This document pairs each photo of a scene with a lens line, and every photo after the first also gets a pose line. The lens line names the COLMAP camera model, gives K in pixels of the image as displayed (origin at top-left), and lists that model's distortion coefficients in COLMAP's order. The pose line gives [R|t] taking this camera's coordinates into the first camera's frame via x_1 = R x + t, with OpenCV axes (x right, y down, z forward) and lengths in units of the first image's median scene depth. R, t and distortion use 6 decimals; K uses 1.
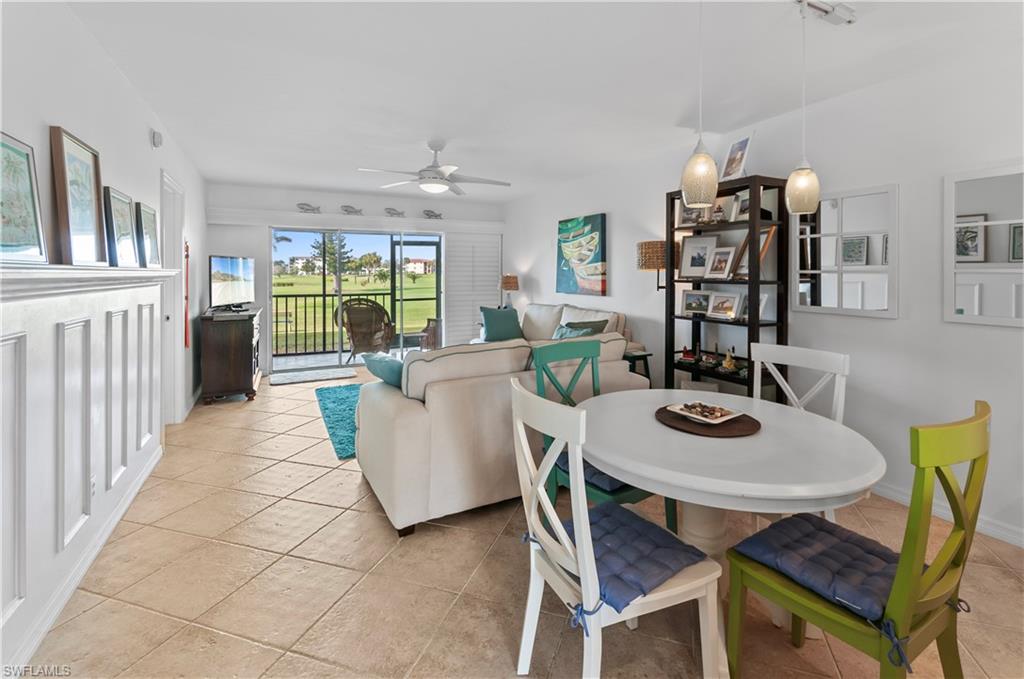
lens RADIAL K [[479.1, 0, 519.3], [0, 479.1, 268.6], [0, 0, 1]] dist [0.003799, 0.000099]
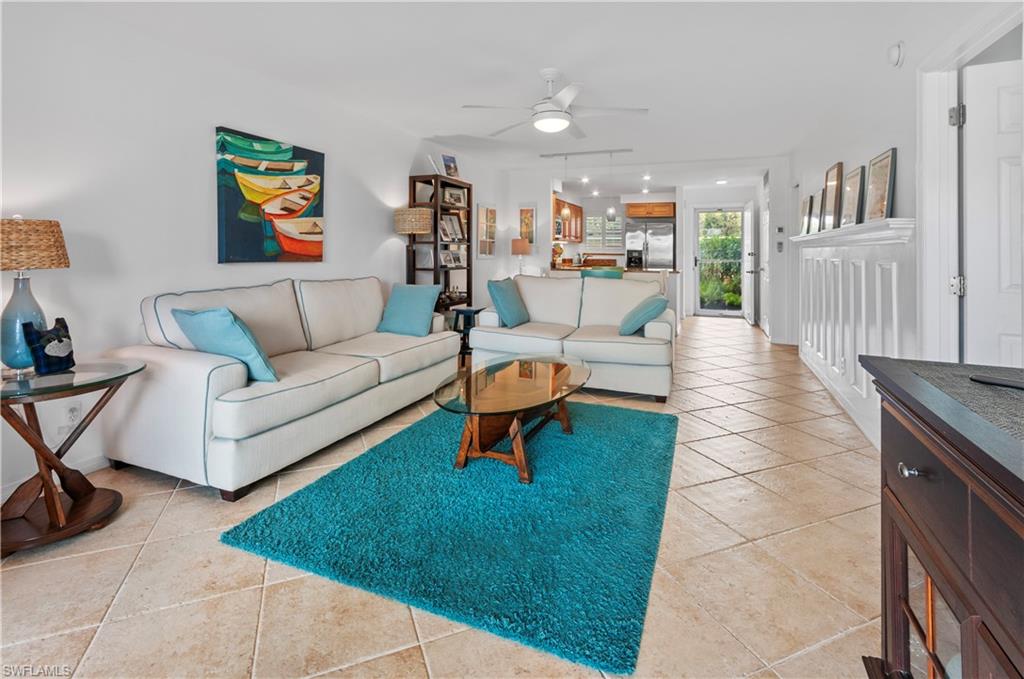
lens RADIAL K [[479.1, 0, 519.3], [0, 479.1, 268.6], [0, 0, 1]] dist [0.003799, 0.000099]
pose [[-0.658269, -0.033209, 0.752050, -0.544366], [-0.016244, 0.999420, 0.029913, 0.035673], [-0.752608, 0.007474, -0.658427, 1.130316]]
